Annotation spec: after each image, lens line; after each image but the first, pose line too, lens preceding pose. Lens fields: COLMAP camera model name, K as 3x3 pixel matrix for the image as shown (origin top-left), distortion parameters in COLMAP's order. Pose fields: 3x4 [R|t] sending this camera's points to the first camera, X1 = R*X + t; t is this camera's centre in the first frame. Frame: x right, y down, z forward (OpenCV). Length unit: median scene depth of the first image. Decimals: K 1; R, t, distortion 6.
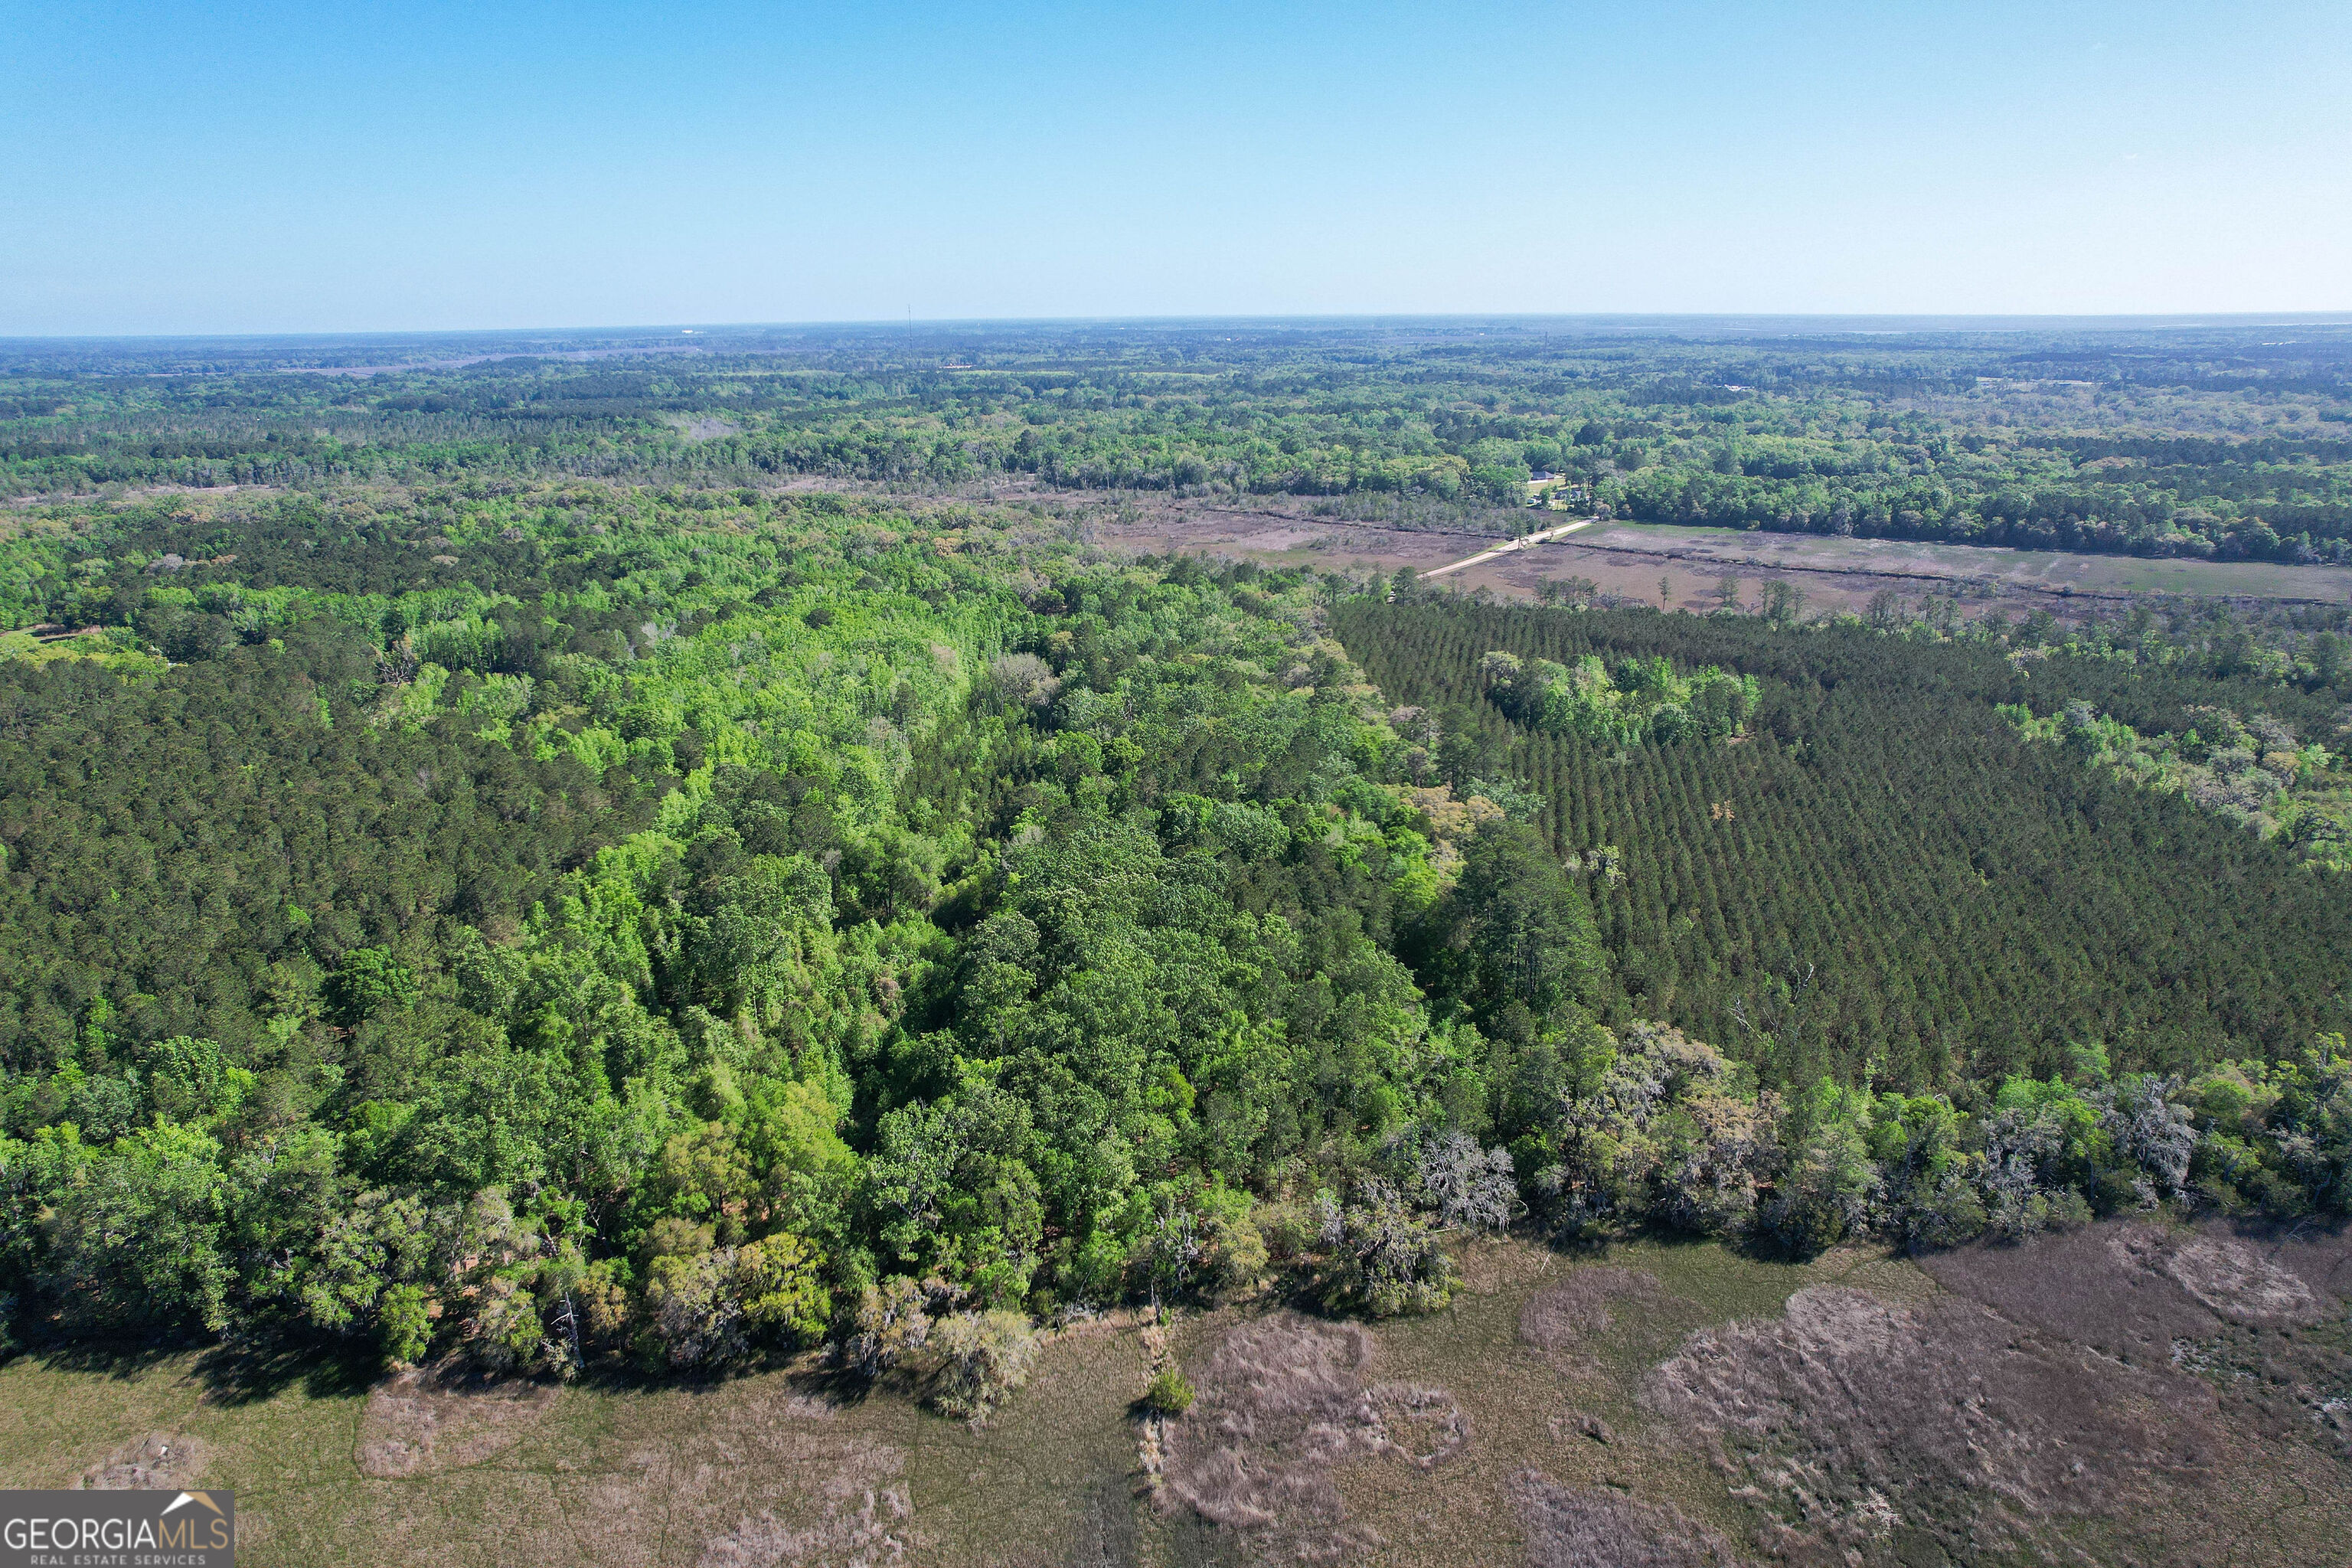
lens RADIAL K [[1496.1, 0, 1185.6], [0, 1496.1, 768.0], [0, 0, 1]] dist [-0.079555, 0.068850]
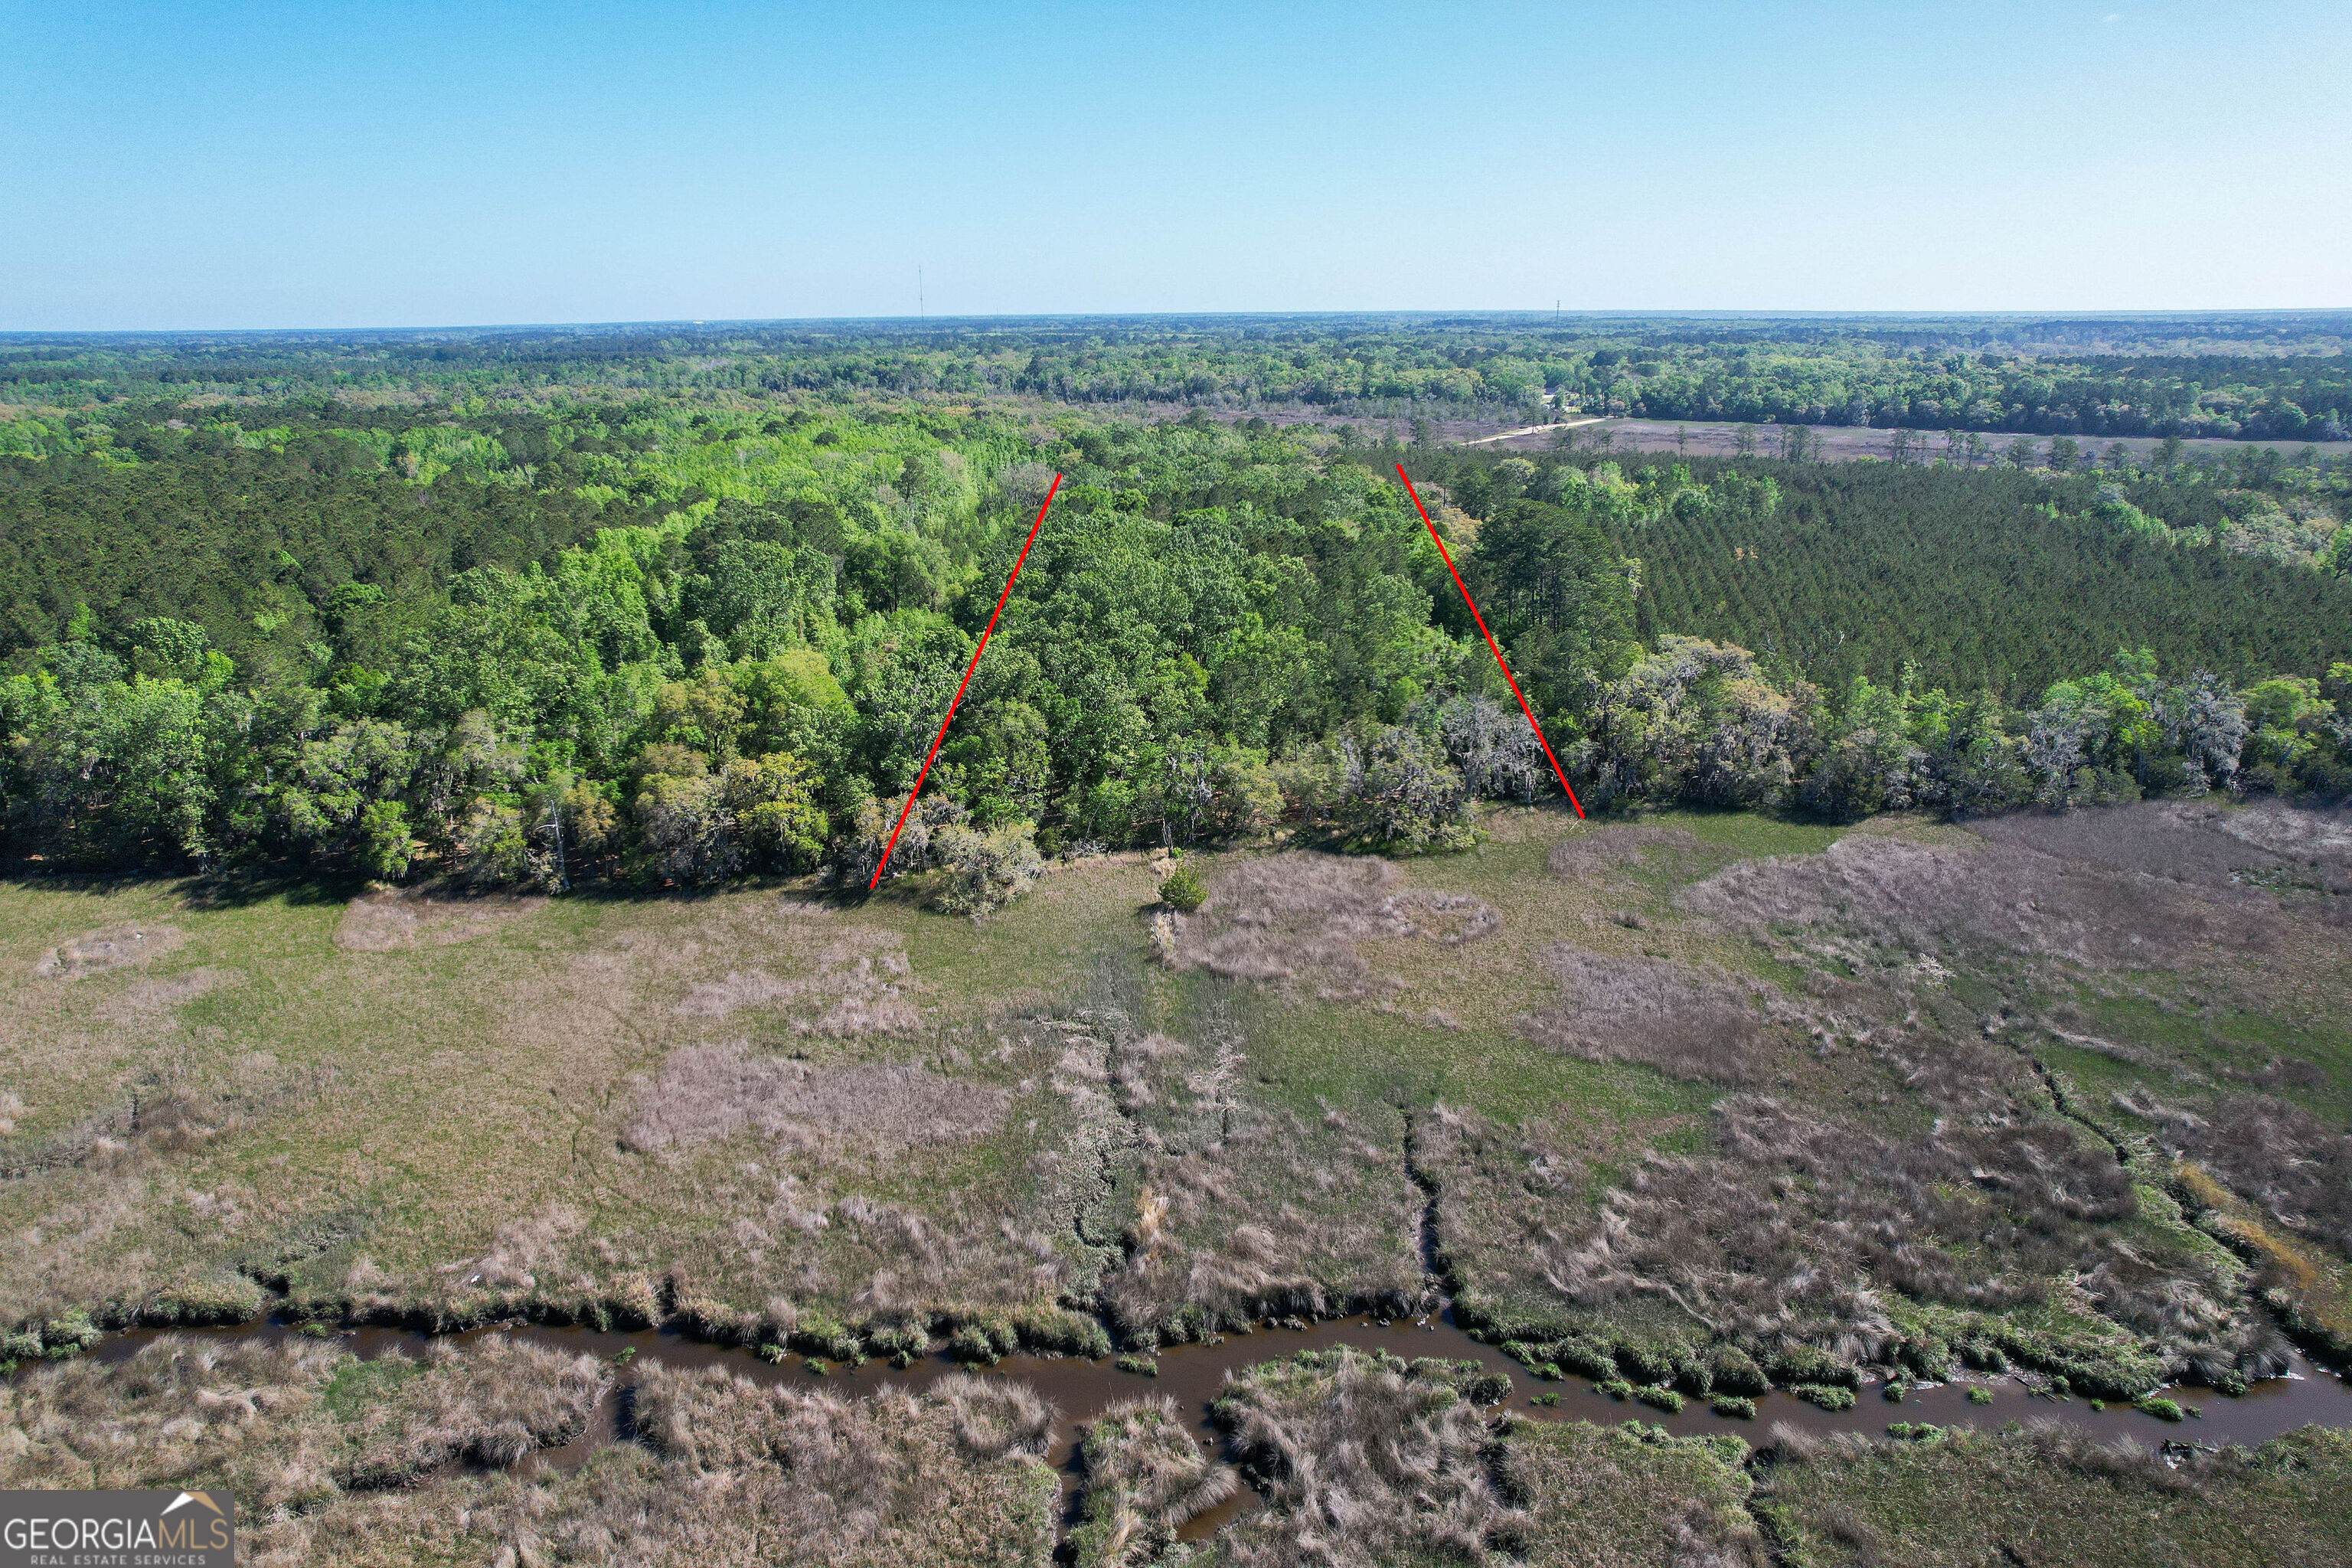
lens RADIAL K [[1496.1, 0, 1185.6], [0, 1496.1, 768.0], [0, 0, 1]] dist [-0.079555, 0.068850]
pose [[0.999977, 0.001972, -0.006421, -0.002298], [-0.001965, 0.999997, 0.001105, 0.286533], [0.006423, -0.001093, 0.999979, 0.033807]]
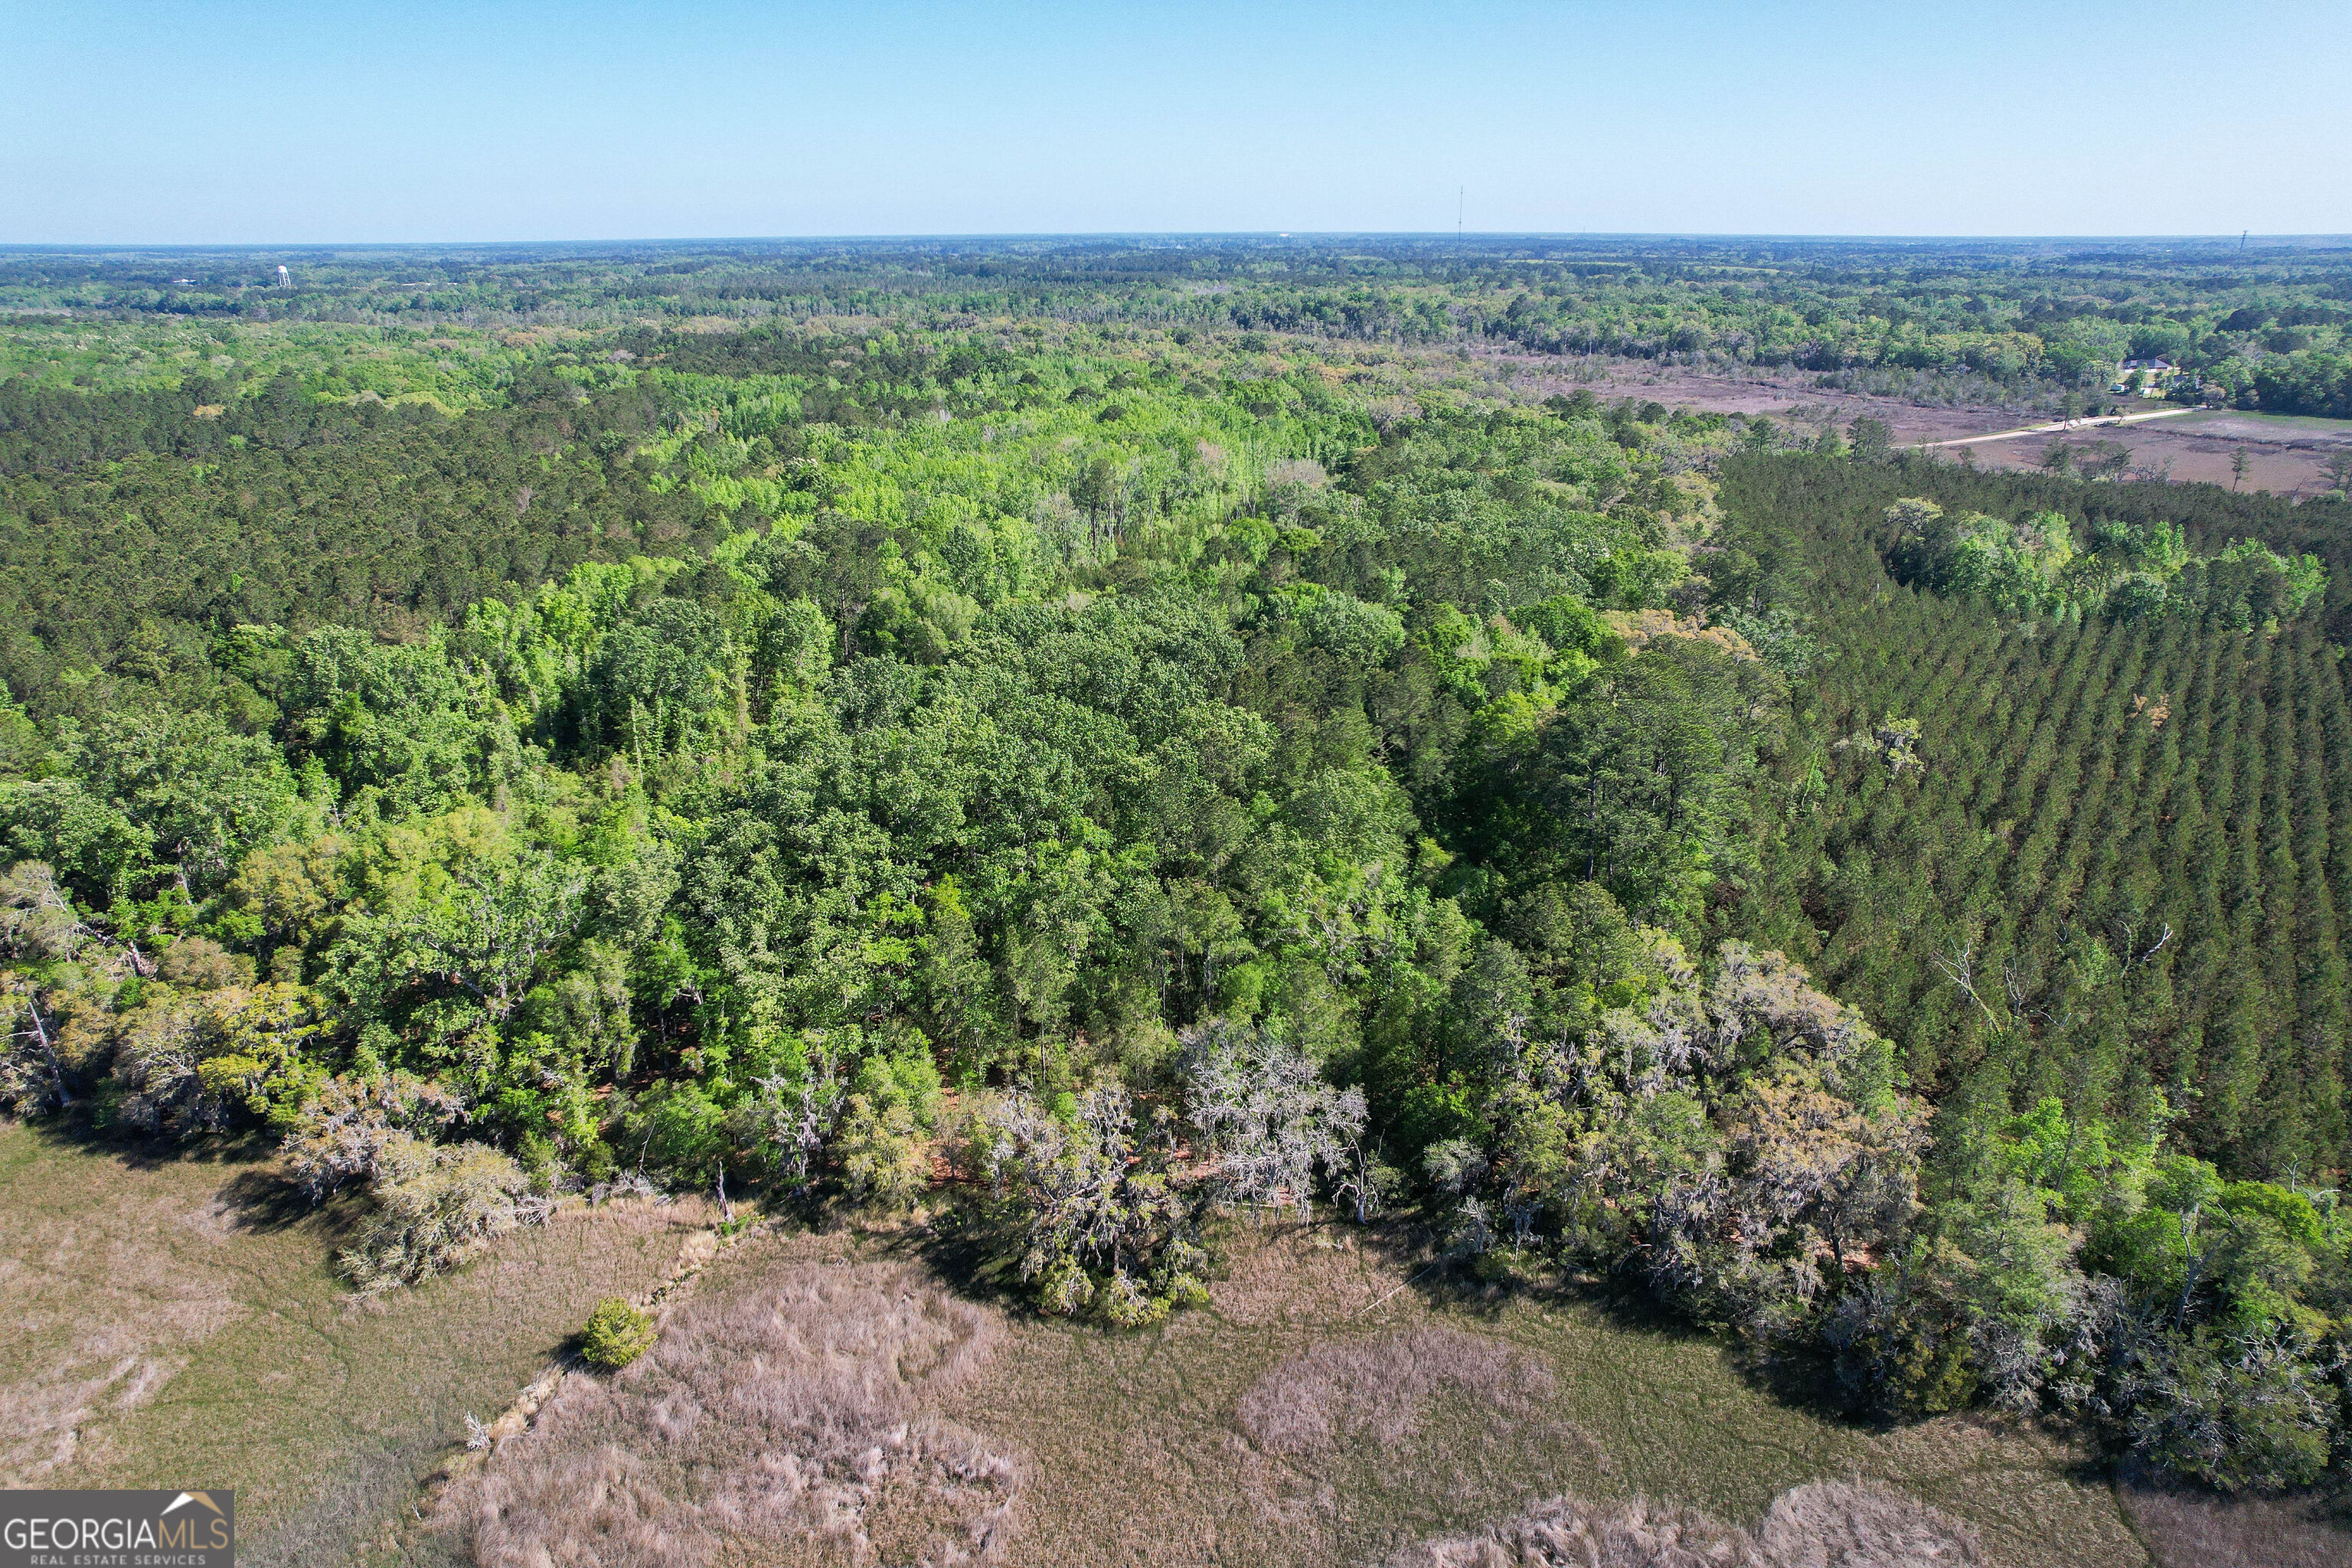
lens RADIAL K [[1498.0, 0, 1186.2], [0, 1498.0, 775.7], [0, 0, 1]] dist [-0.079311, 0.068859]
pose [[0.928184, 0.134889, -0.346813, 0.331972], [-0.114563, 0.990305, 0.078558, 0.094183], [0.354047, -0.033184, 0.934639, 0.429147]]
